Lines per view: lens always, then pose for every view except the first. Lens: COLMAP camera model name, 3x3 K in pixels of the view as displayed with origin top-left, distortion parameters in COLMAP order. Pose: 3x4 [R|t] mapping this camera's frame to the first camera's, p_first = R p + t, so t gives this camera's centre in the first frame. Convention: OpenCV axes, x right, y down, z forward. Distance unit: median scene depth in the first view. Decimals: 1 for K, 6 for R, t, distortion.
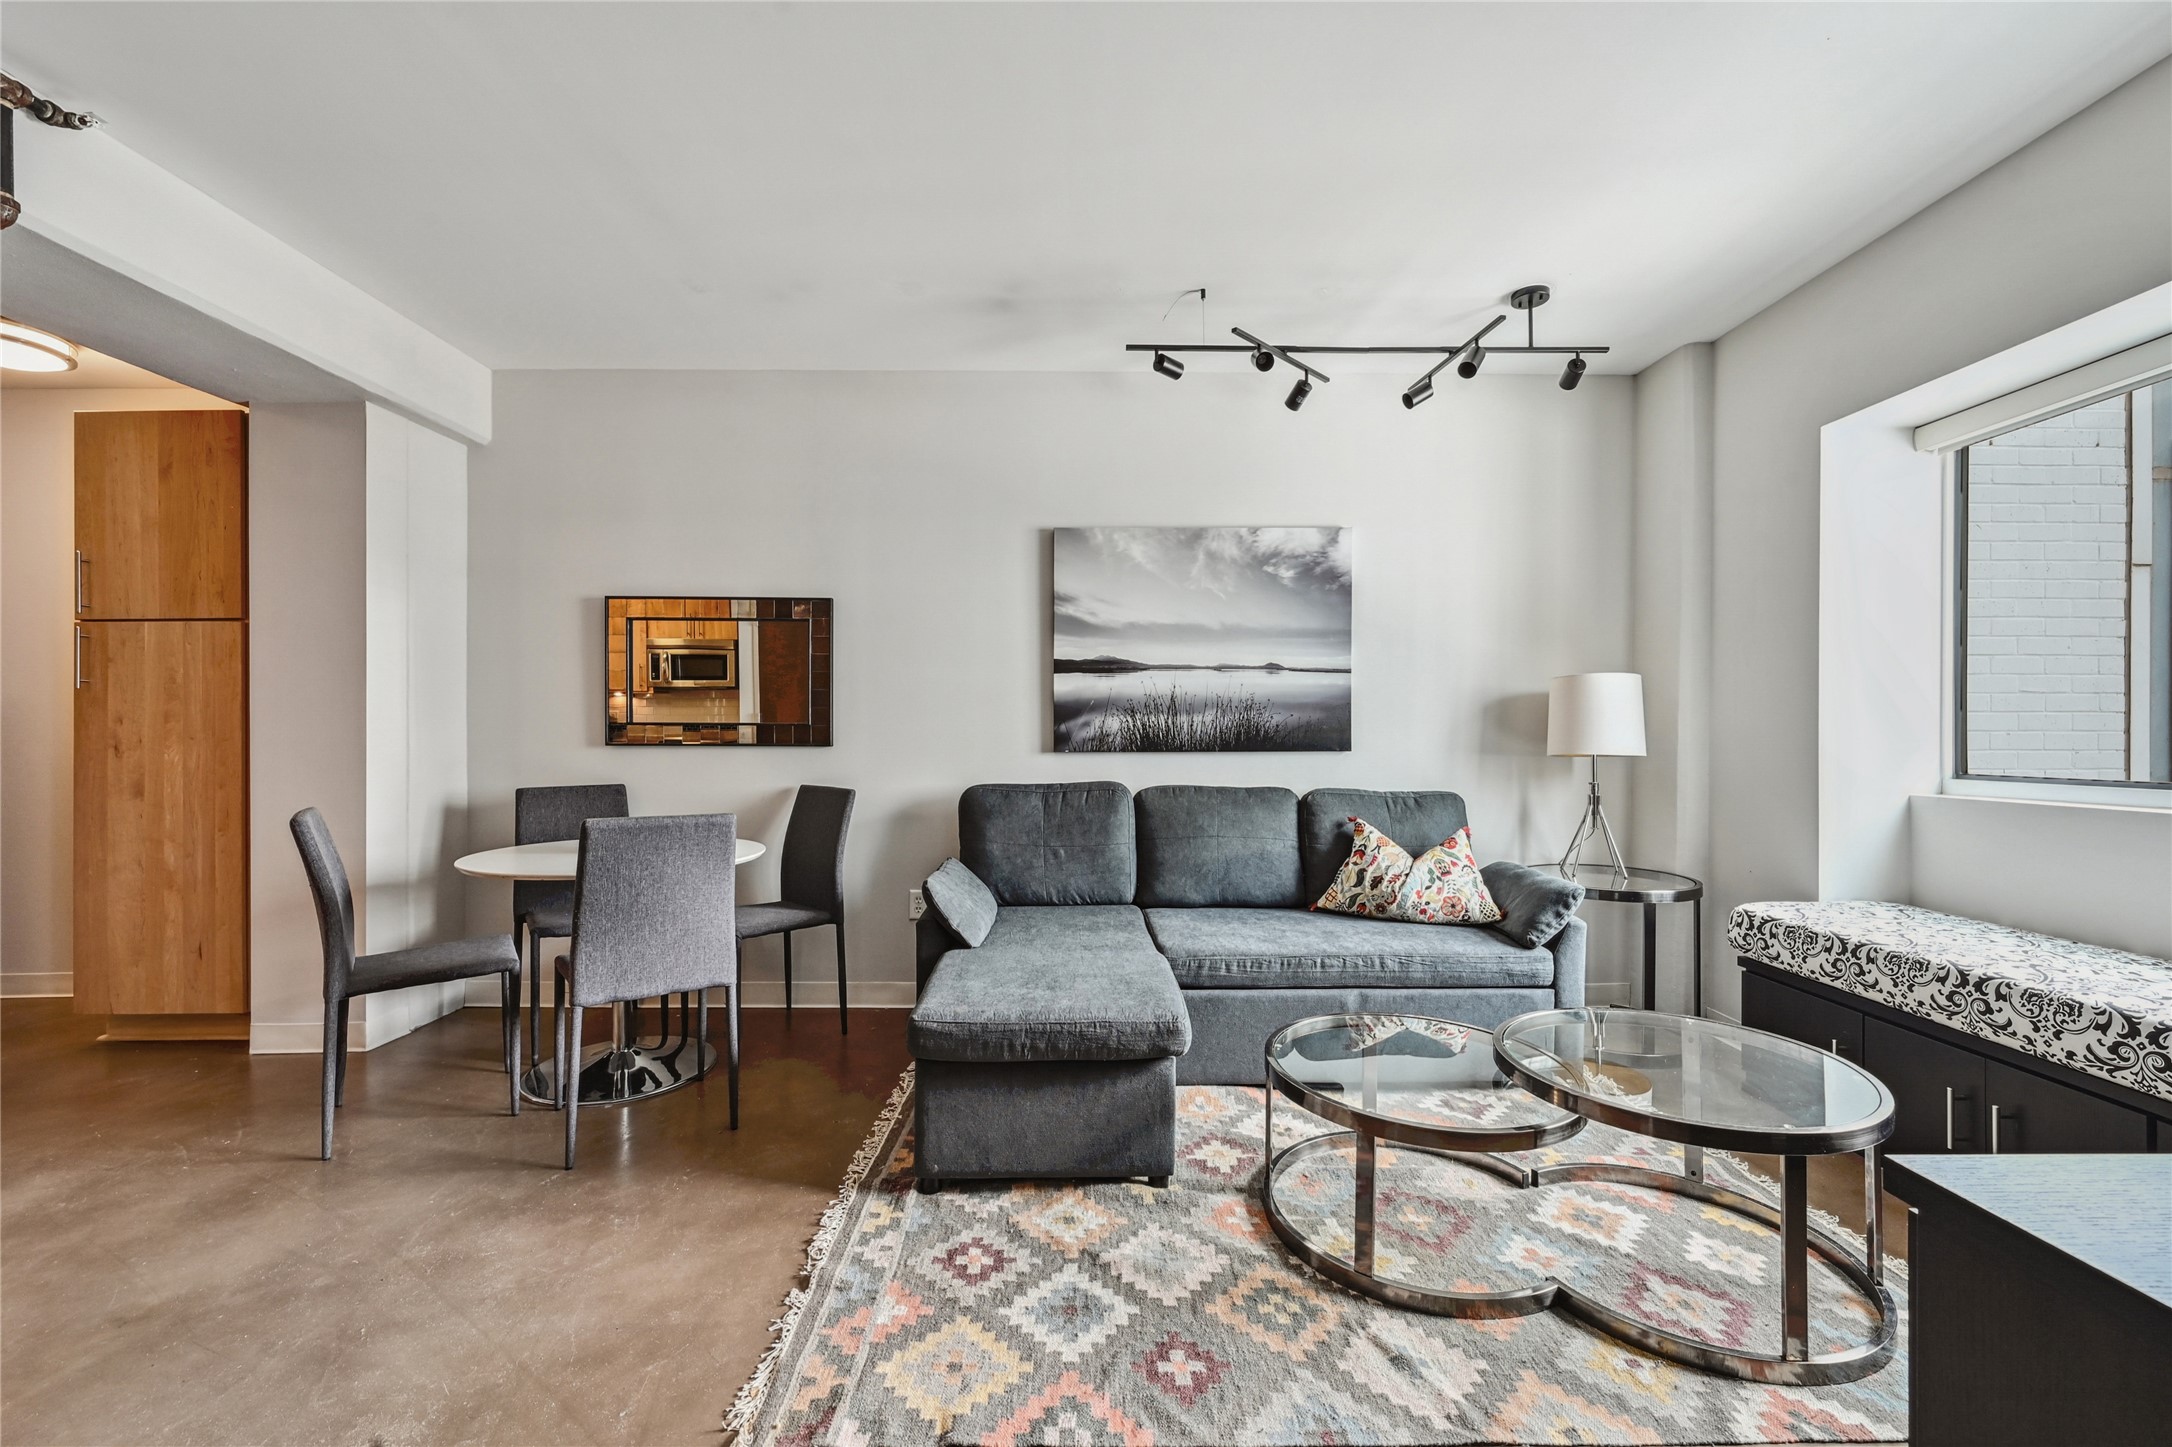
lens RADIAL K [[865.8, 0, 1092.7], [0, 865.8, 729.8], [0, 0, 1]] dist [0.001293, -0.000332]
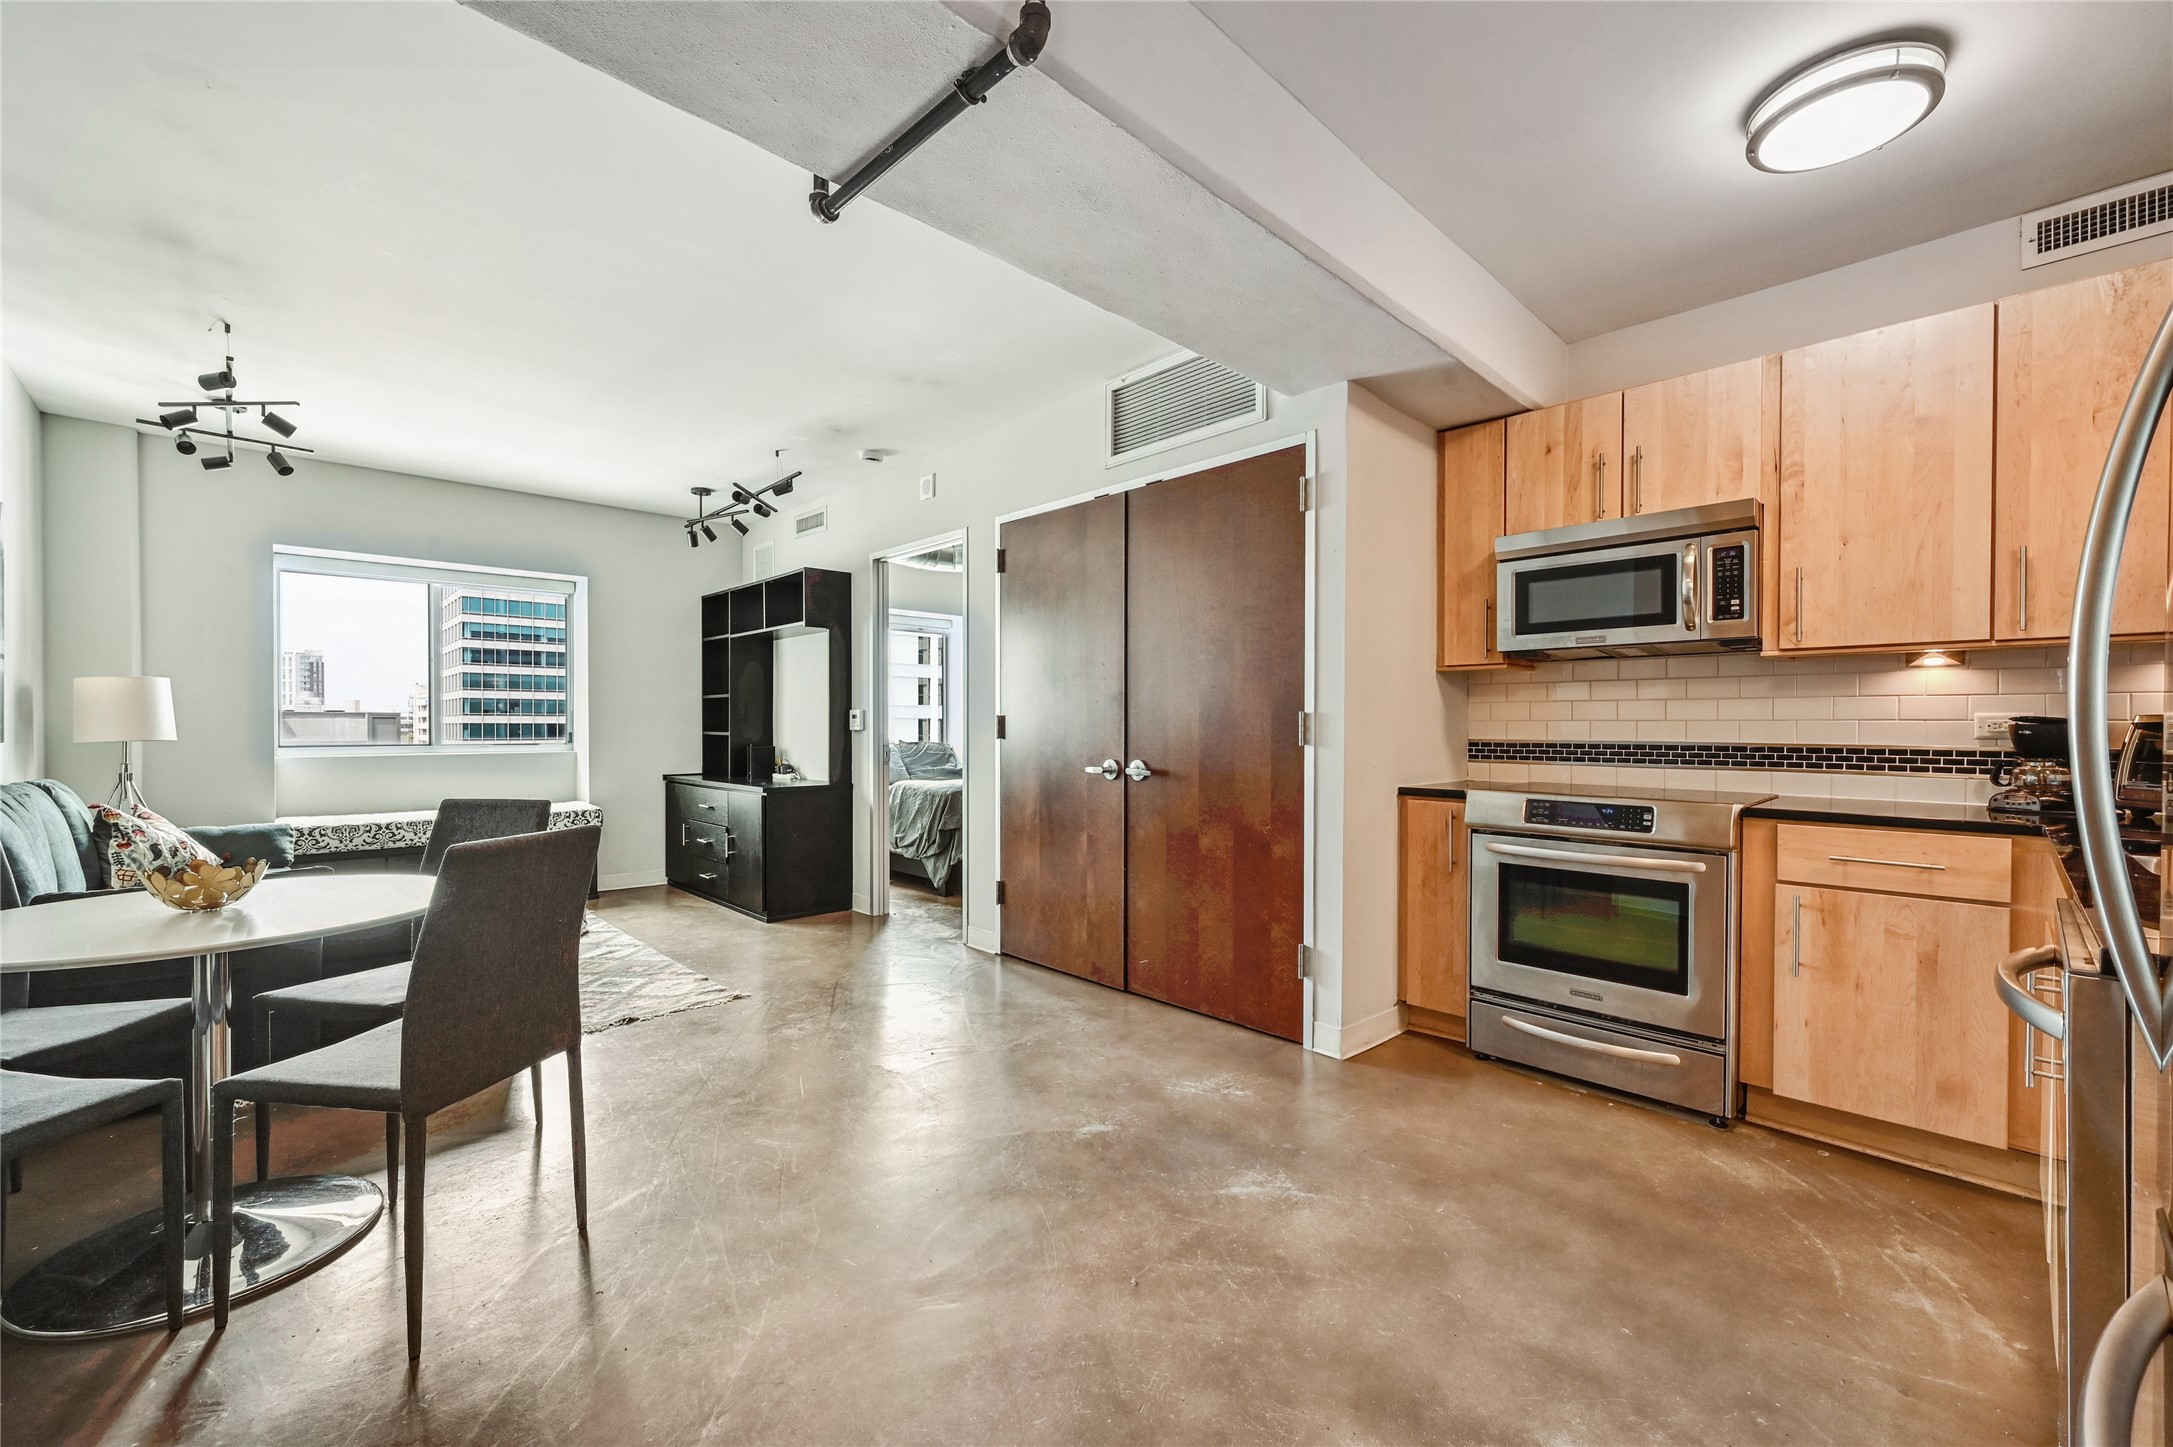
lens RADIAL K [[871.6, 0, 1083.6], [0, 871.6, 732.0], [0, 0, 1]] dist [-0.000462, -0.000152]
pose [[-0.680327, -0.008988, 0.732853, -1.356584], [-0.005795, 0.999960, 0.006885, 0.000544], [-0.732885, 0.000437, -0.680352, 0.898552]]
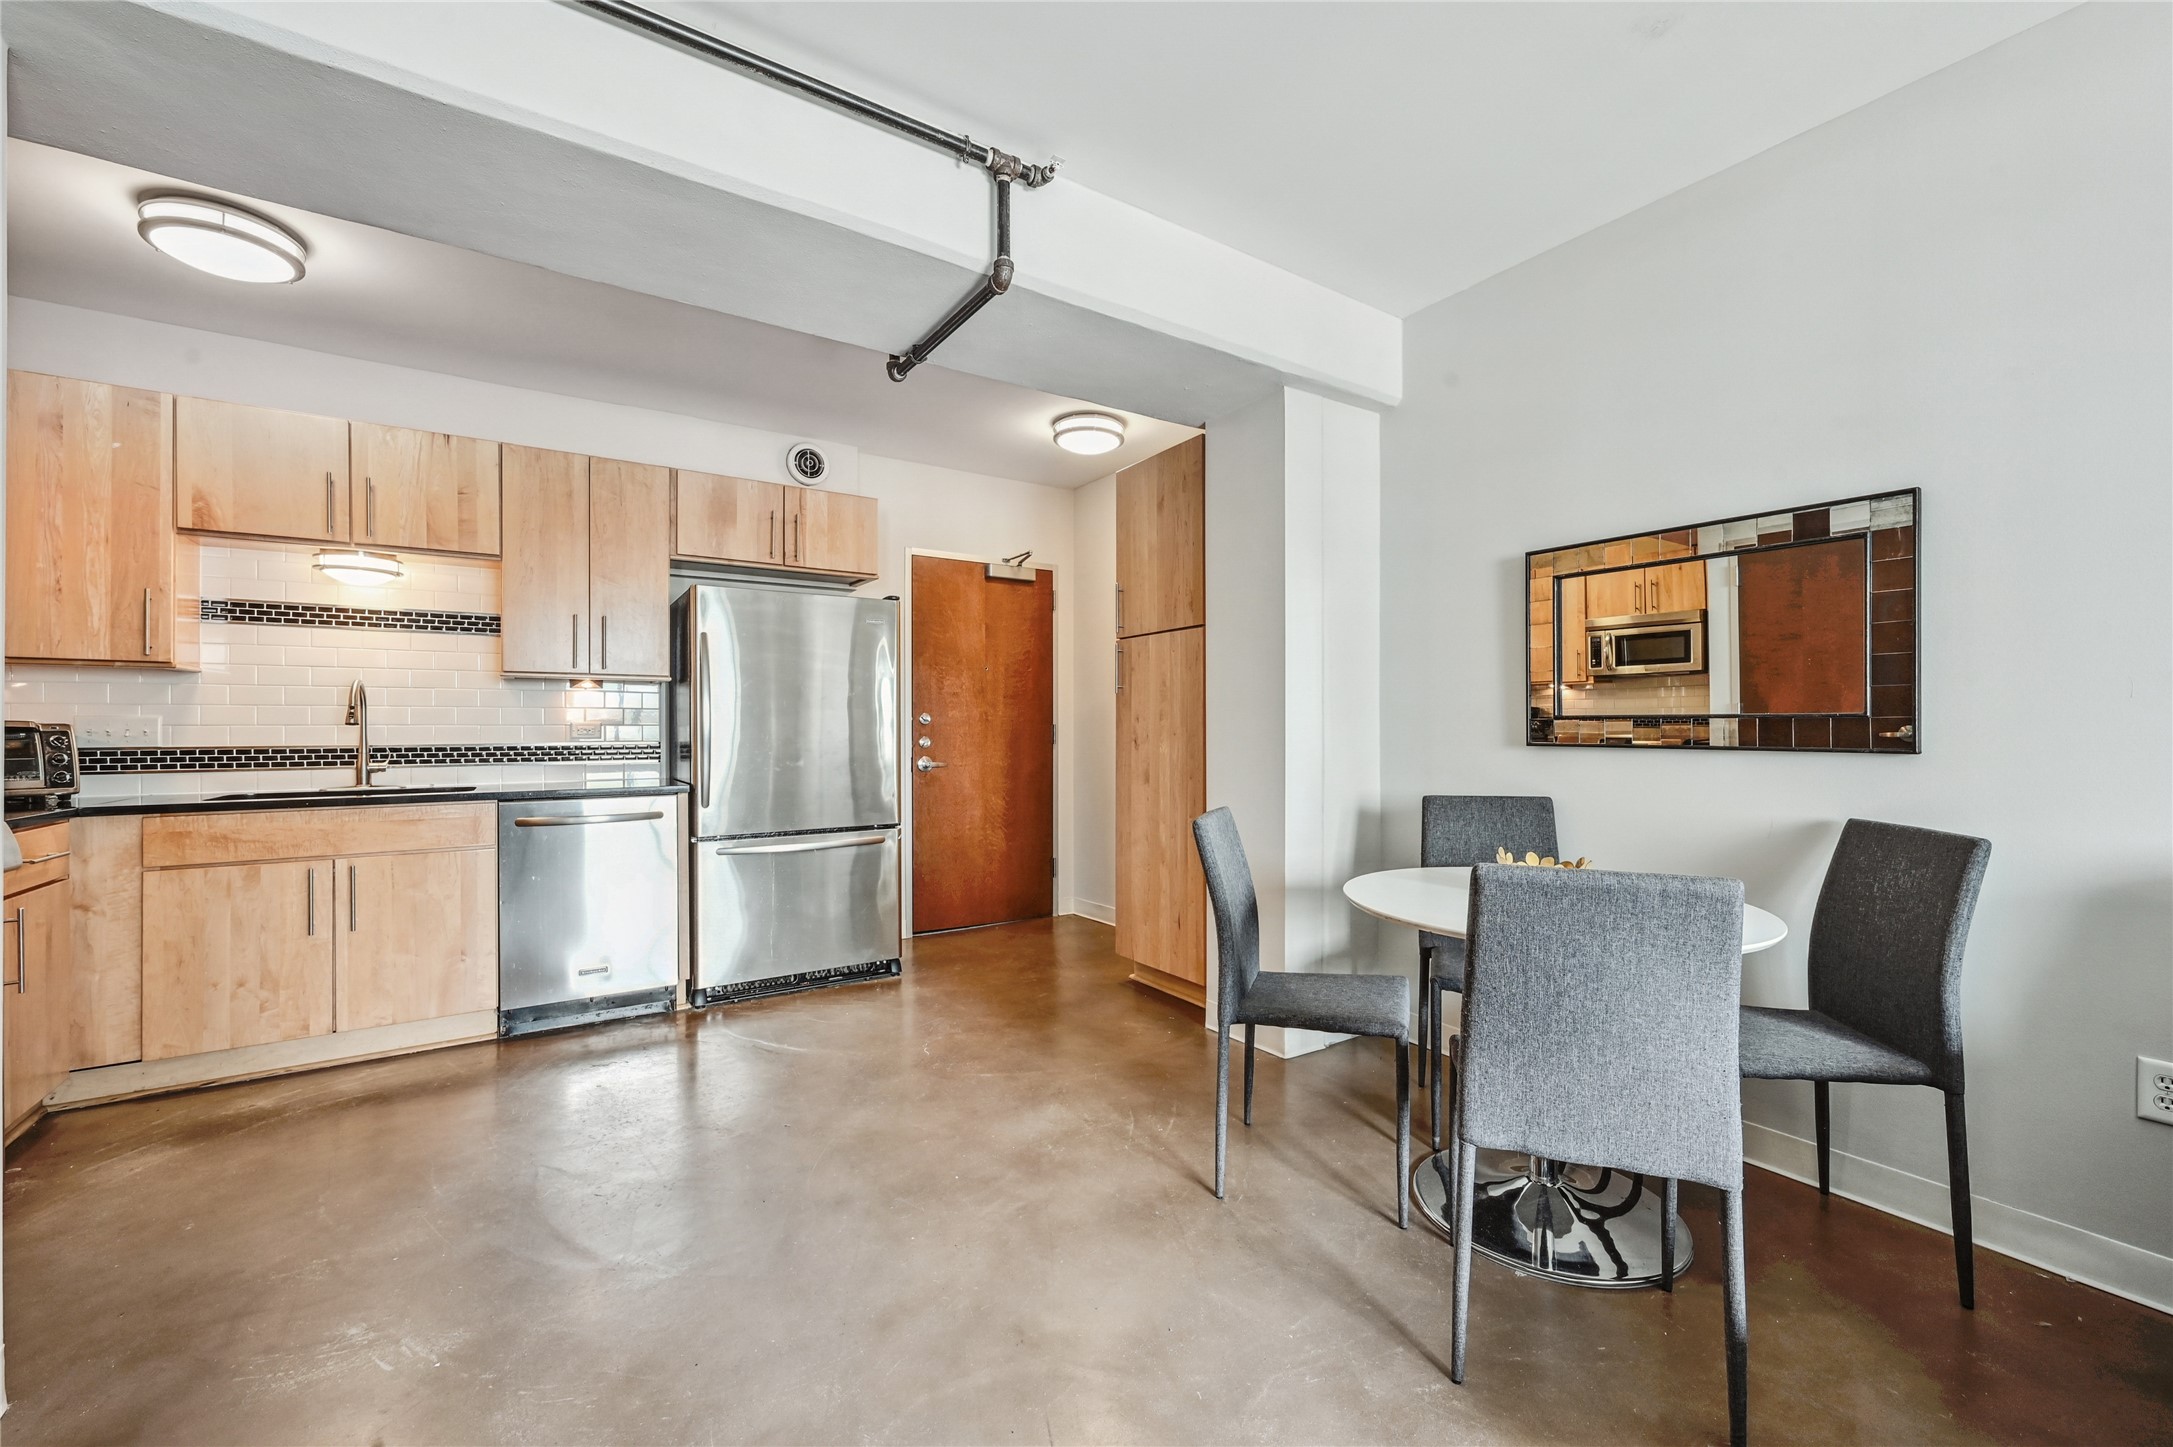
lens RADIAL K [[866.2, 0, 1093.2], [0, 866.2, 729.8], [0, 0, 1]] dist [0.001293, -0.000332]
pose [[0.544361, 0.001091, -0.838851, -0.142010], [0.002587, 0.999992, 0.002980, 0.000760], [0.838847, -0.003792, 0.544354, 0.289977]]
